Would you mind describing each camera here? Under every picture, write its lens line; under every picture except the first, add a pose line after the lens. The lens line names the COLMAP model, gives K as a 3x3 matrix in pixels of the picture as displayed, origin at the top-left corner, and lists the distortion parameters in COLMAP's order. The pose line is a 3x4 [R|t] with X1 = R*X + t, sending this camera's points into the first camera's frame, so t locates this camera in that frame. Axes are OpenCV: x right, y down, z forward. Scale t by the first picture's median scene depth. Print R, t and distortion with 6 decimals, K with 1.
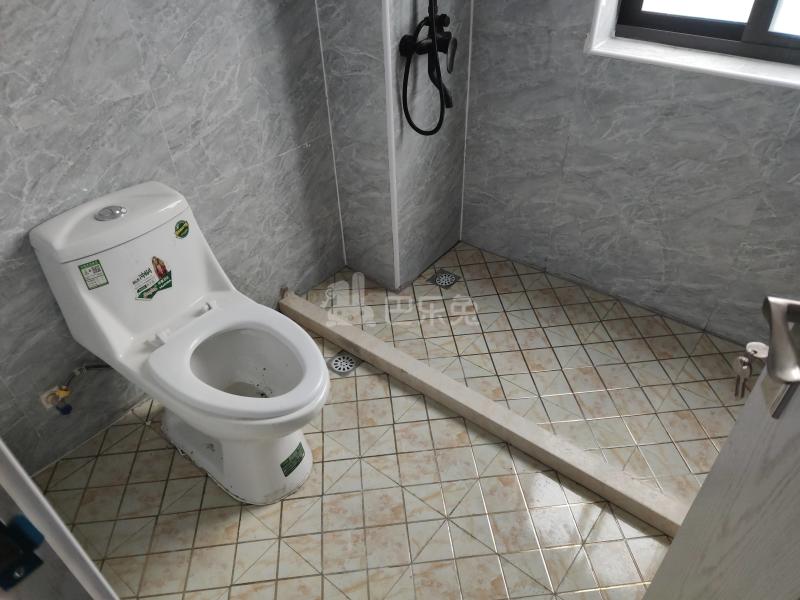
lens RADIAL K [[557.5, 0, 400.0], [0, 557.5, 300.0], [0, 0, 1]] dist [0.002431, -0.000315]
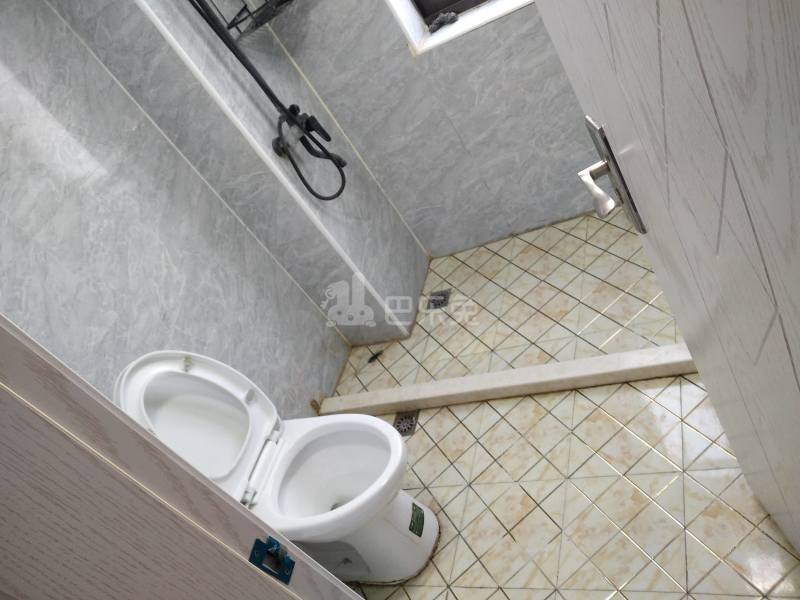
lens RADIAL K [[665.8, 0, 403.9], [0, 665.8, 296.8], [0, 0, 1]] dist [0.000109, -0.002399]
pose [[0.809038, -0.587487, 0.017777, 0.012298], [0.586083, 0.804087, -0.099758, 0.051939], [0.044312, 0.091126, 0.994853, -0.249860]]
